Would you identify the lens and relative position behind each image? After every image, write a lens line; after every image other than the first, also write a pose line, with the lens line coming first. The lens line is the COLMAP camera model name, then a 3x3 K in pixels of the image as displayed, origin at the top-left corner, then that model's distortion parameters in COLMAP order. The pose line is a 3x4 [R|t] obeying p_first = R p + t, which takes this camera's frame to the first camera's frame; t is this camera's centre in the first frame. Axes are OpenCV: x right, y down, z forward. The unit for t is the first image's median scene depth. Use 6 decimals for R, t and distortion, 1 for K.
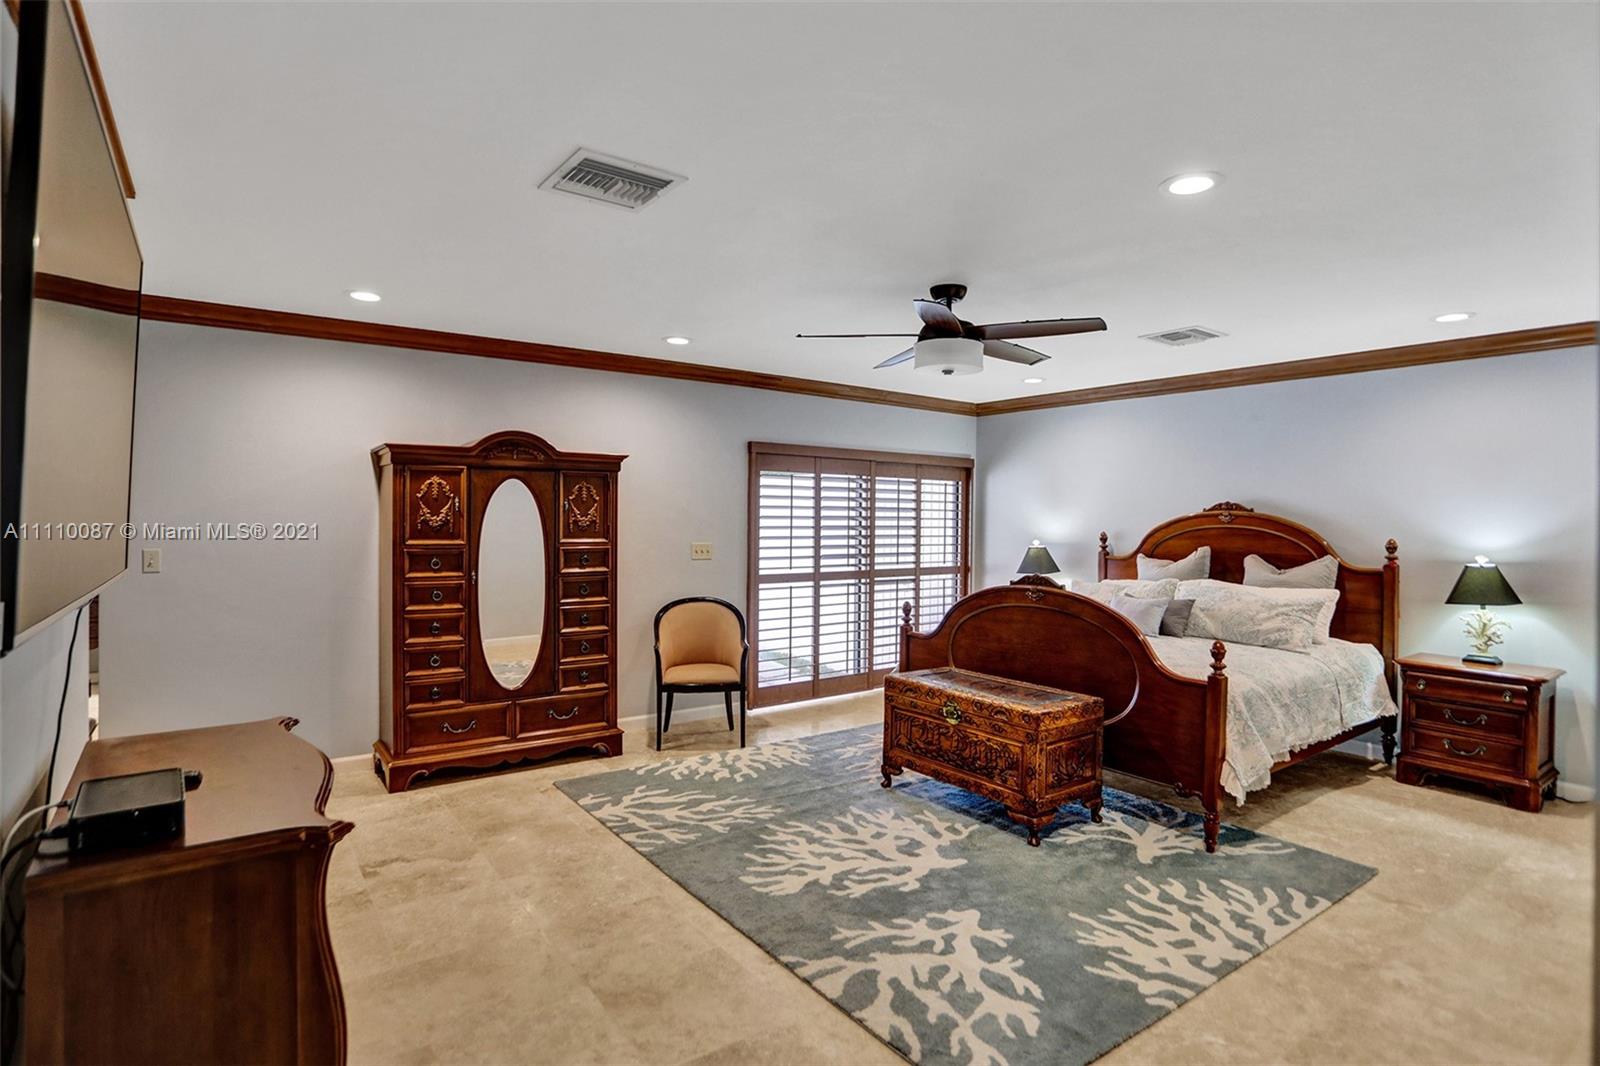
lens RADIAL K [[824.0, 0, 796.2], [0, 824.0, 515.6], [0, 0, 1]] dist [-0.075975, 0.036824]
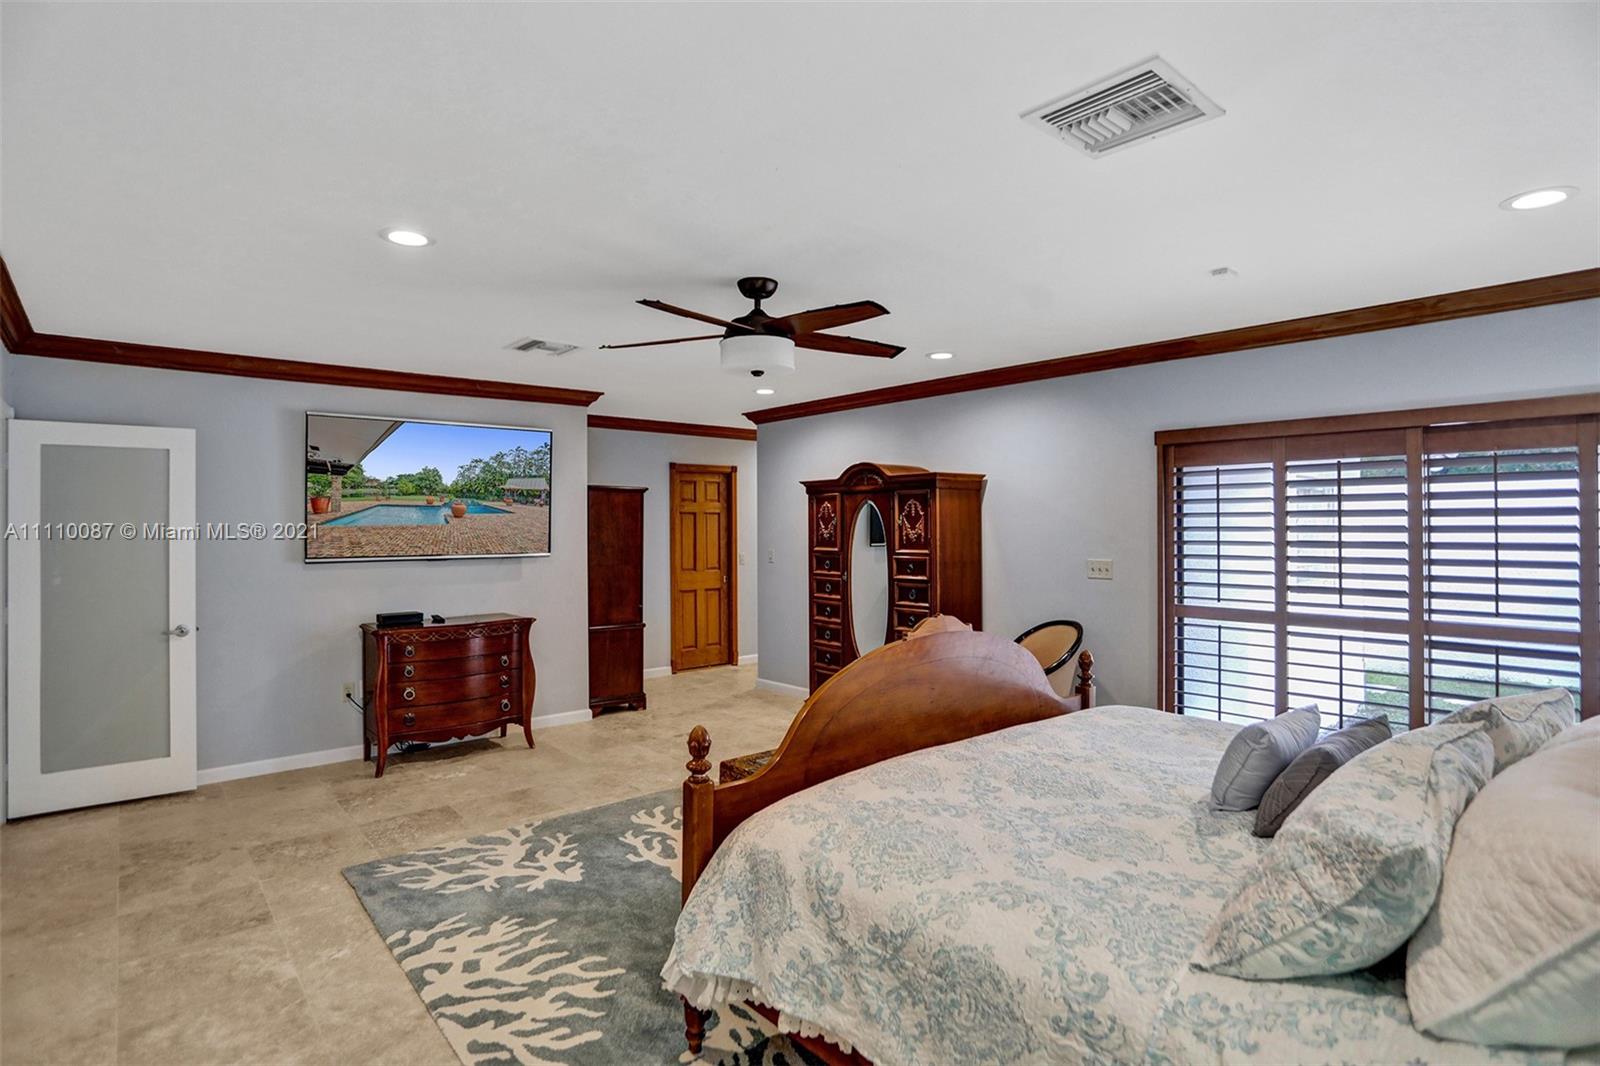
lens RADIAL K [[824.0, 0, 796.2], [0, 824.0, 515.6], [0, 0, 1]] dist [-0.075975, 0.036824]
pose [[0.073276, -0.020663, -0.997098, 0.965853], [0.008693, 0.999761, -0.020080, 0.002590], [0.997274, -0.007196, 0.073438, 0.852699]]
